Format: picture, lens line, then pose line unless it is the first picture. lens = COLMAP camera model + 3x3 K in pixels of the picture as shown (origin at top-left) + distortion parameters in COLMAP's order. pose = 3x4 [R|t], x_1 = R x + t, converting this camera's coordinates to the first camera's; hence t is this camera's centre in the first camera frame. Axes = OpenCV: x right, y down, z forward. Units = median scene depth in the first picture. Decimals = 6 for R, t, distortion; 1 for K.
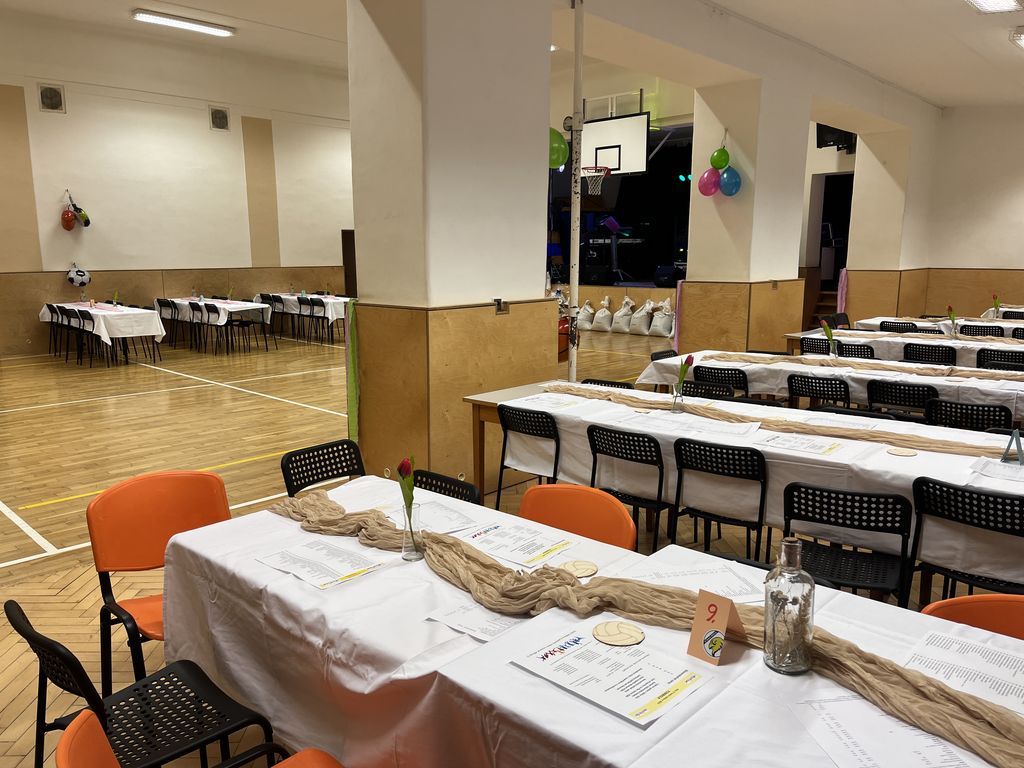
lens RADIAL K [[783.4, 0, 509.3], [0, 783.4, 387.8], [0, 0, 1]] dist [0.052192, -0.055398]
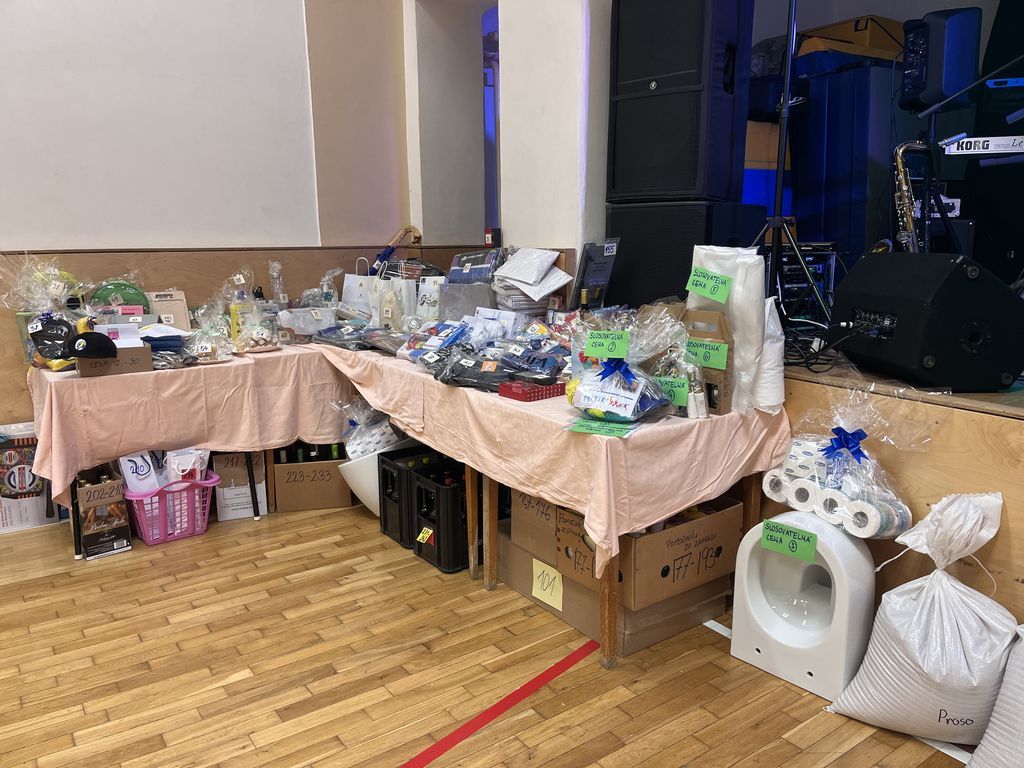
lens RADIAL K [[783.4, 0, 515.0], [0, 783.4, 380.5], [0, 0, 1]] dist [0.052192, -0.055398]
pose [[0.982271, 0.032486, -0.184630, 0.033157], [-0.031165, 0.999464, 0.010051, -0.150312], [0.184857, -0.004119, 0.982757, 0.955727]]
